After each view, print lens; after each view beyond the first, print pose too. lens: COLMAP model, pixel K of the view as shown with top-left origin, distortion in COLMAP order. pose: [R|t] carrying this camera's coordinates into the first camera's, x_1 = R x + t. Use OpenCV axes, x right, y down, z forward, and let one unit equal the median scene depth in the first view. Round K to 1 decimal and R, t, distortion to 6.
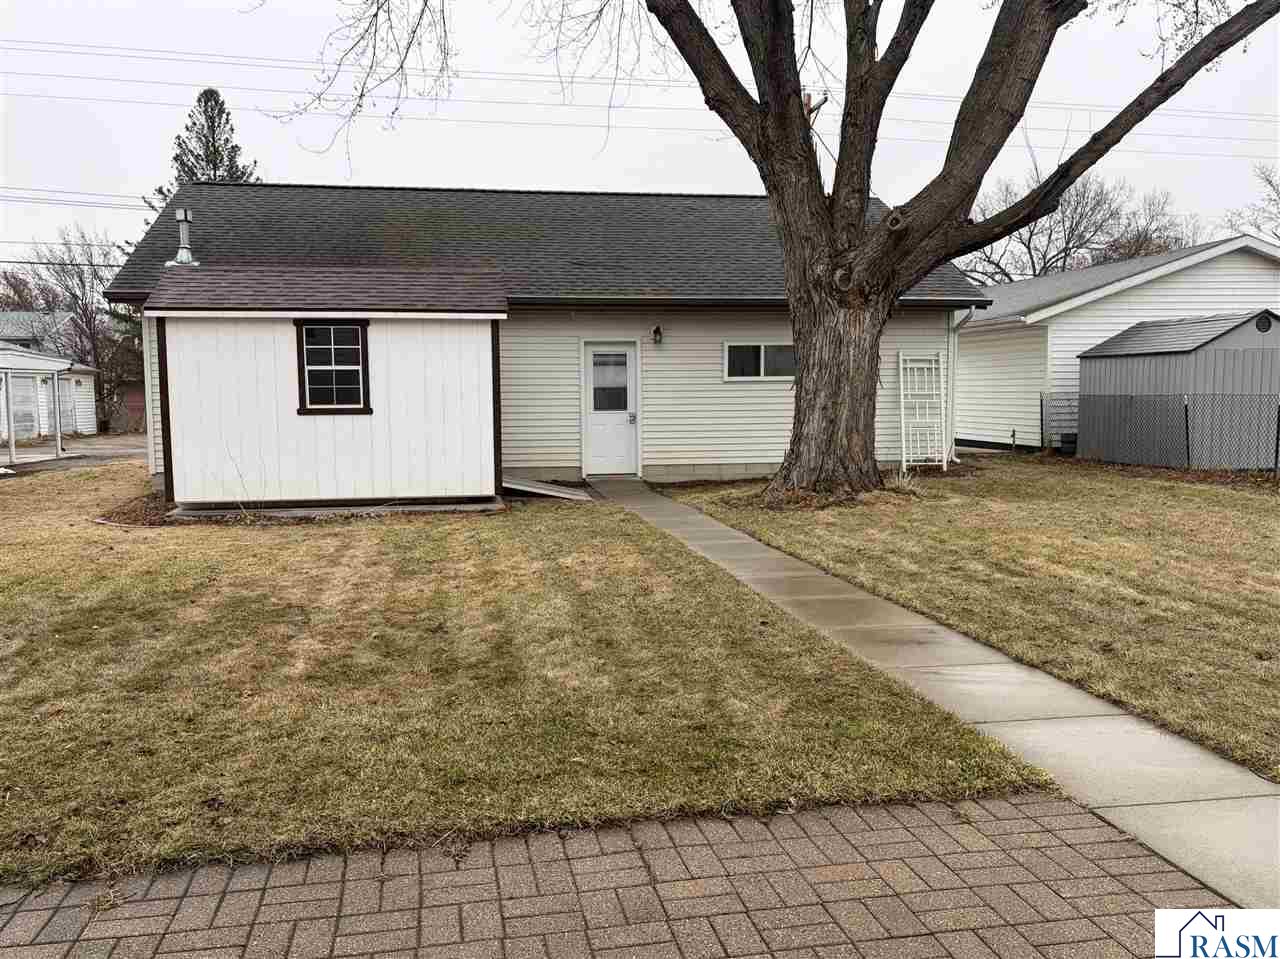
lens RADIAL K [[1097.6, 0, 640.5], [0, 1097.6, 481.1], [0, 0, 1]] dist [0.069197, -0.065182]
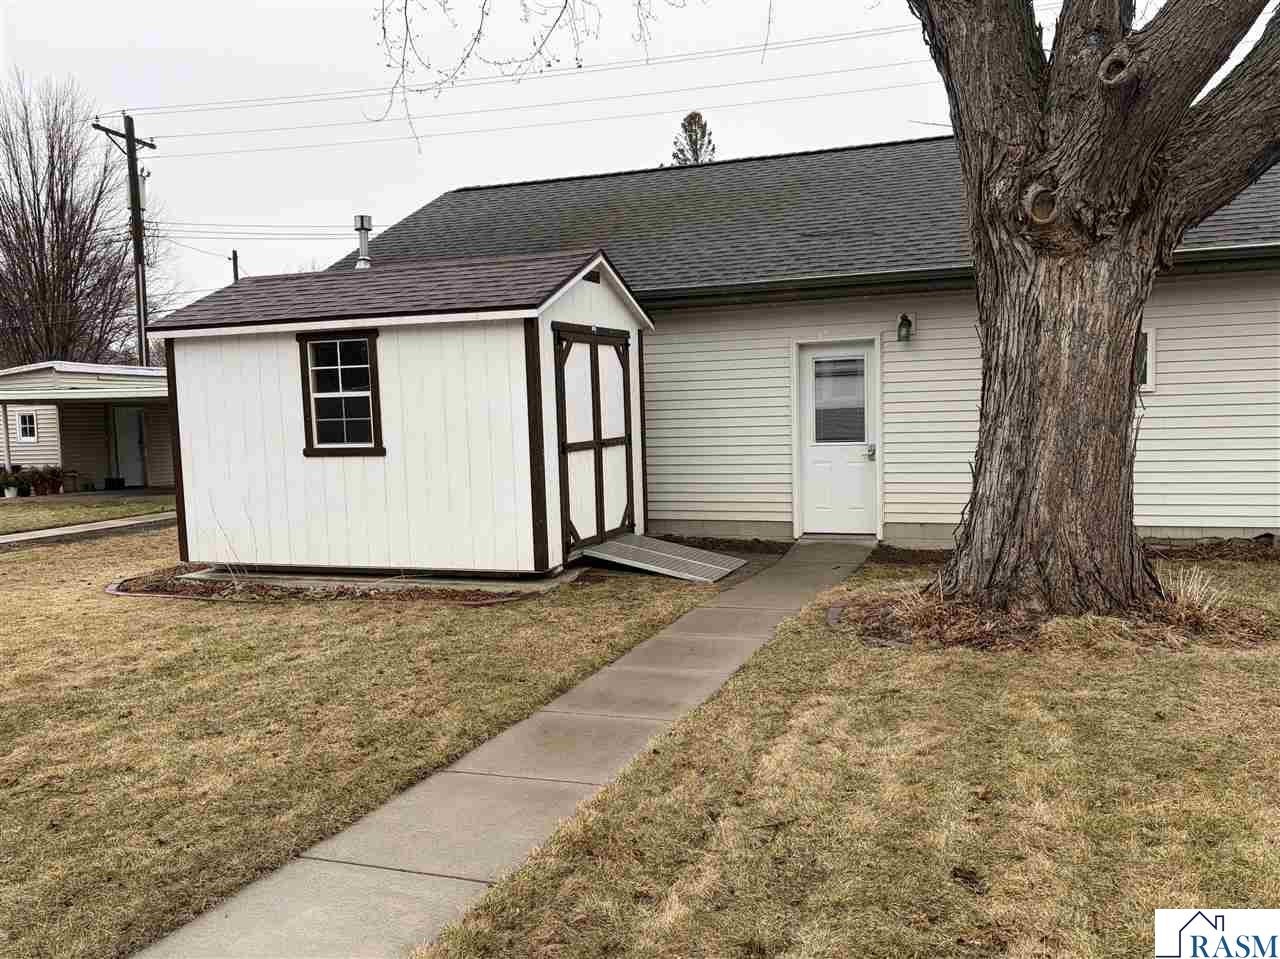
lens RADIAL K [[1097.6, 0, 639.3], [0, 1097.6, 481.0], [0, 0, 1]] dist [0.069197, -0.065182]
pose [[0.869338, 0.015438, -0.493978, 0.273560], [-0.021749, 0.999739, -0.007031, -0.042339], [0.493740, 0.016855, 0.869446, 0.442633]]
